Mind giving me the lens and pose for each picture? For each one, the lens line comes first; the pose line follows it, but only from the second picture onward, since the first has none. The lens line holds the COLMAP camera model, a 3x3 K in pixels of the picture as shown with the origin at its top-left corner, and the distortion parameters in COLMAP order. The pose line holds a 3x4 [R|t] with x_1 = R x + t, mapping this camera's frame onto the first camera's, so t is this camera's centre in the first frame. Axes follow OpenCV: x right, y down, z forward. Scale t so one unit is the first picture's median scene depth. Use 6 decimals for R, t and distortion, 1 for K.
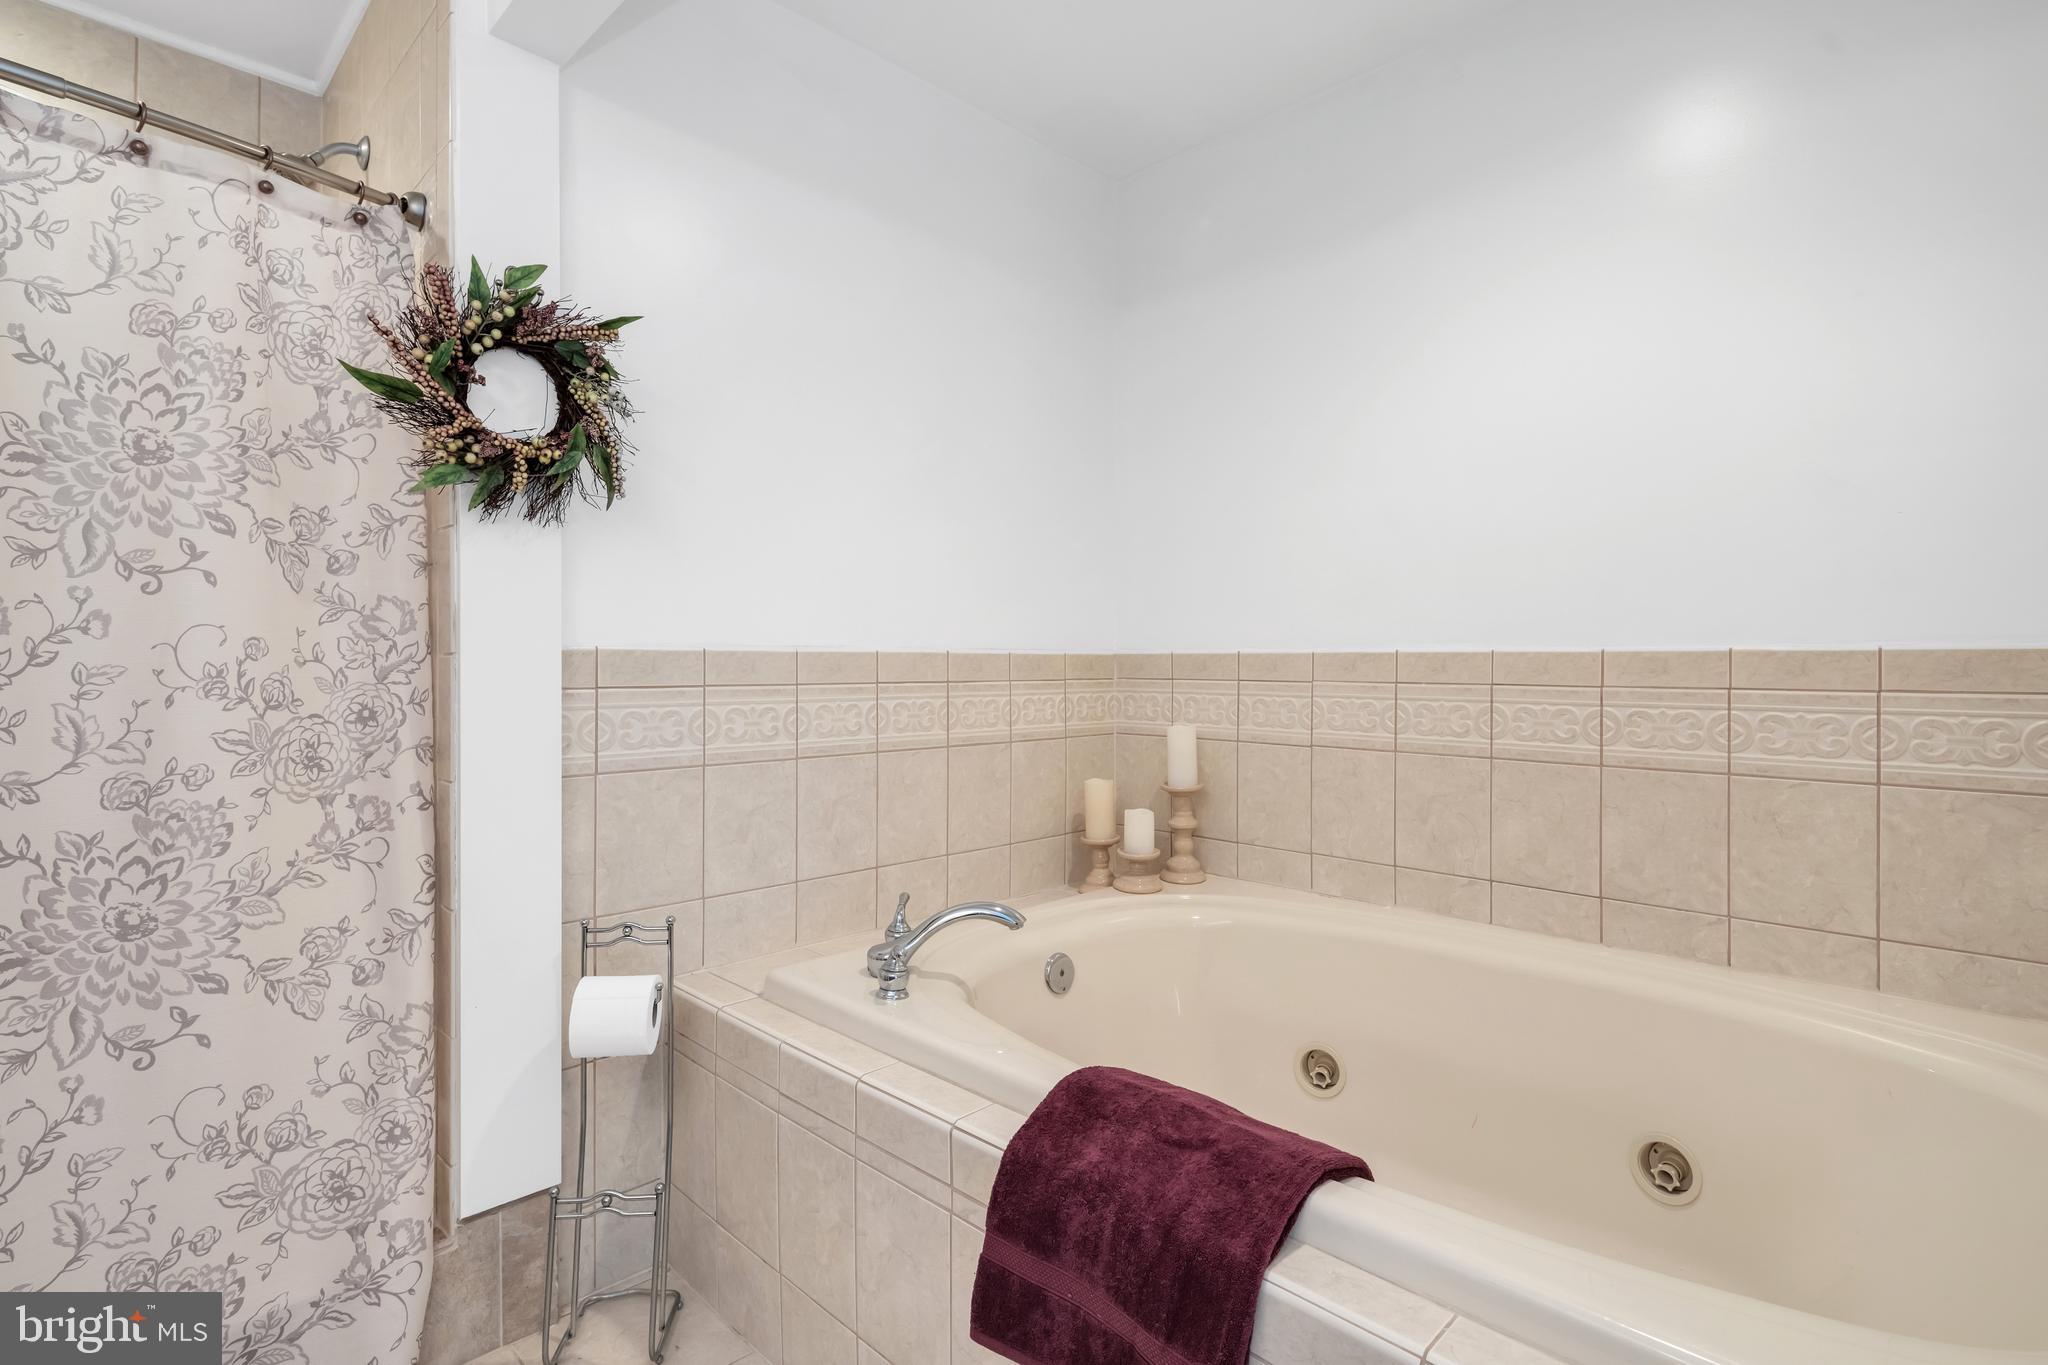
lens RADIAL K [[998.7, 0, 1028.1], [0, 998.7, 659.9], [0, 0, 1]] dist [0.005828, -0.005364]
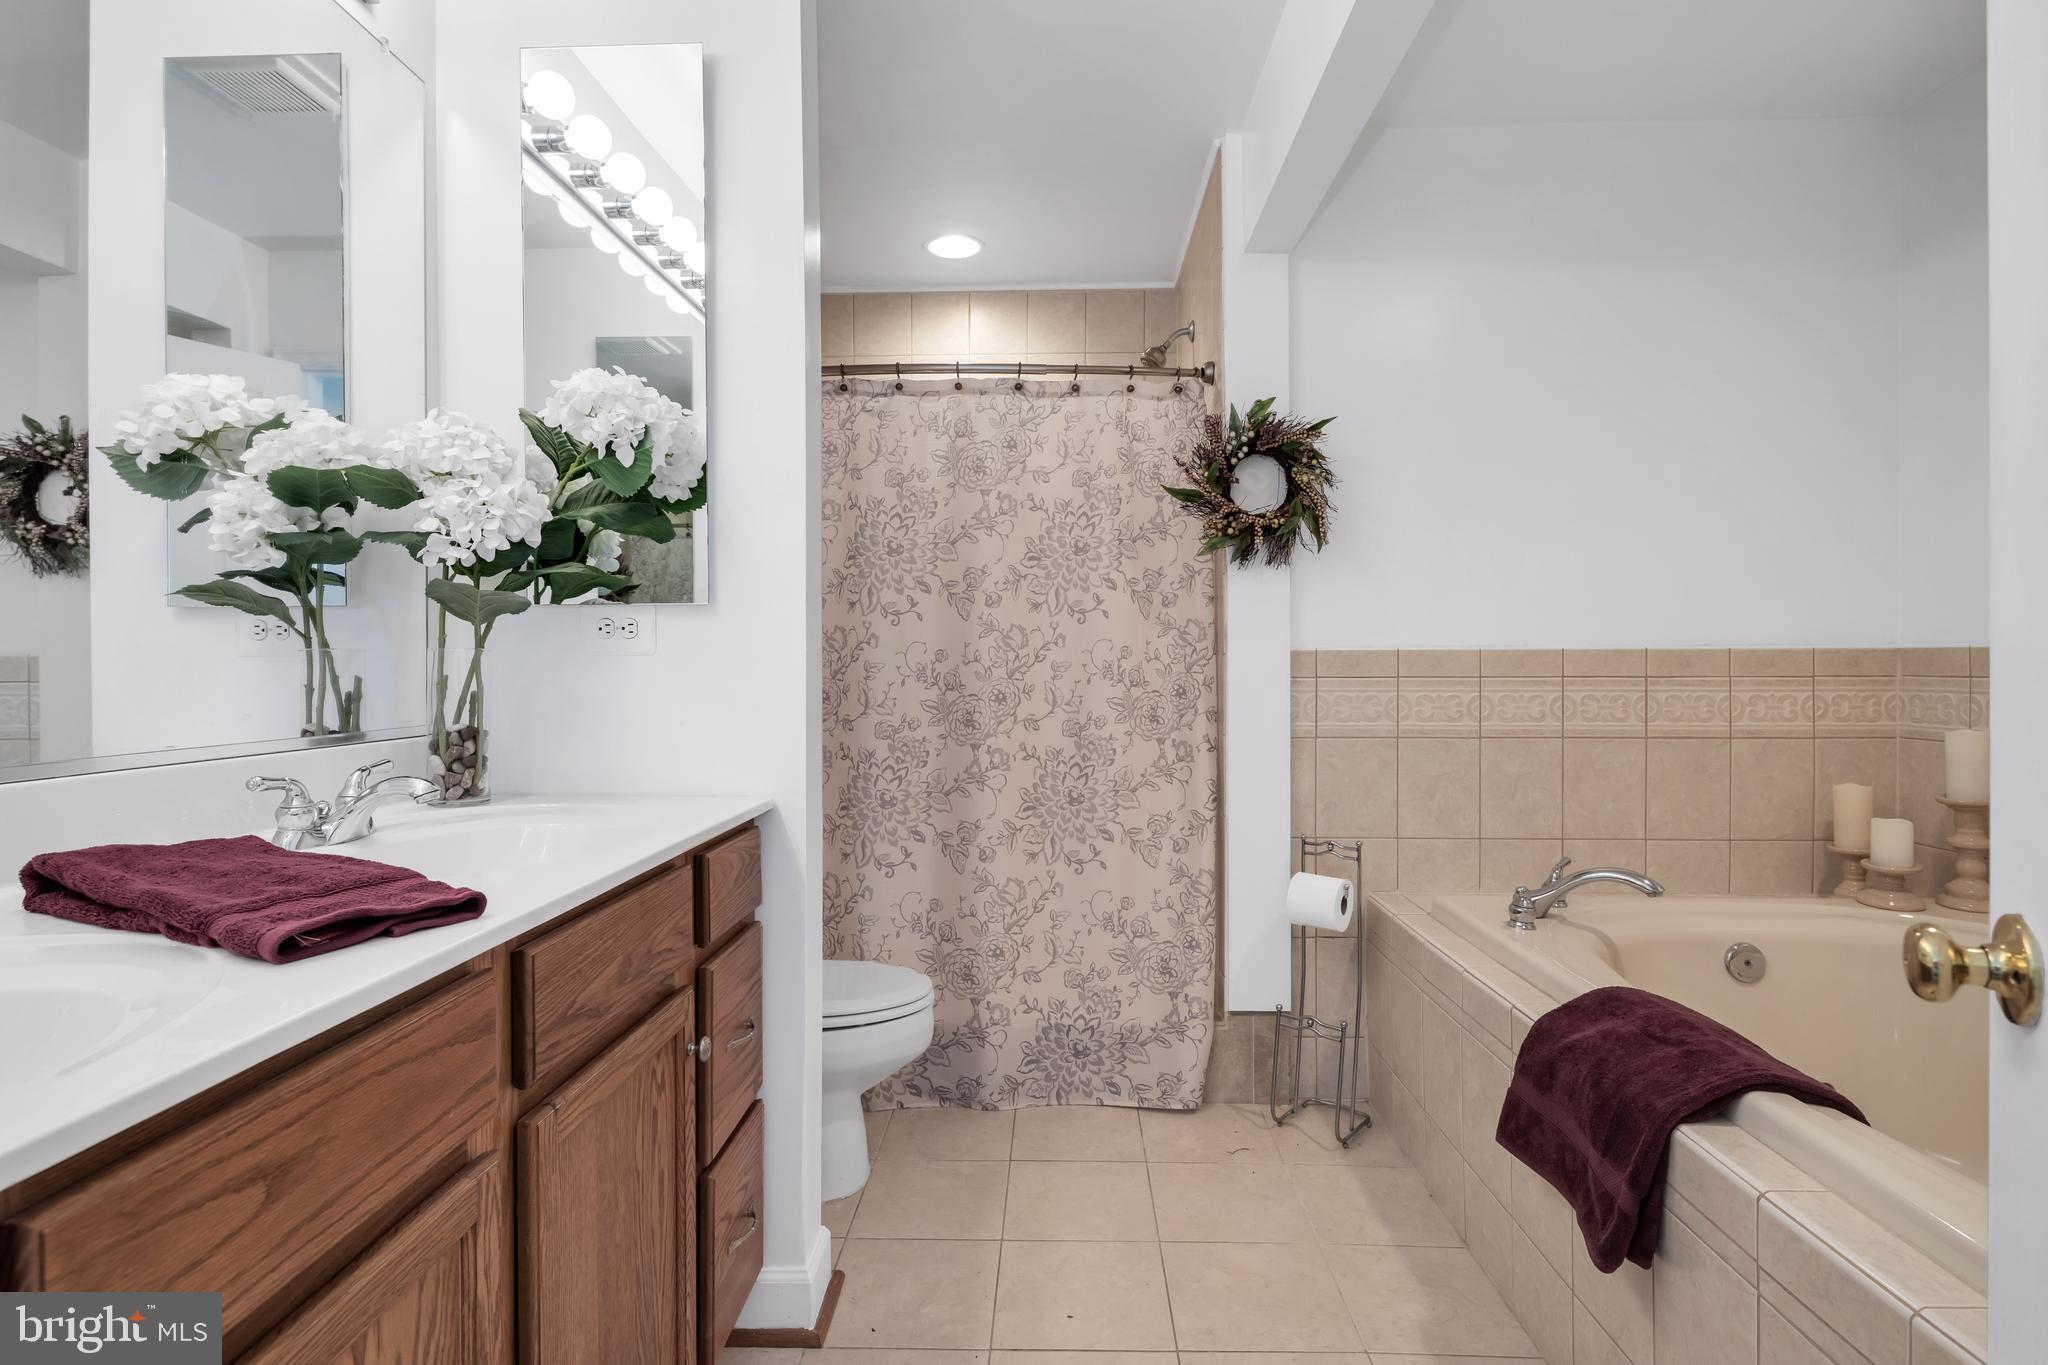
lens RADIAL K [[998.7, 0, 1028.1], [0, 998.7, 659.9], [0, 0, 1]] dist [0.005828, -0.005364]
pose [[0.681611, -0.002991, -0.731708, 0.375859], [0.004489, 0.999990, 0.000095, 0.001364], [0.731701, -0.003349, 0.681618, -0.310998]]
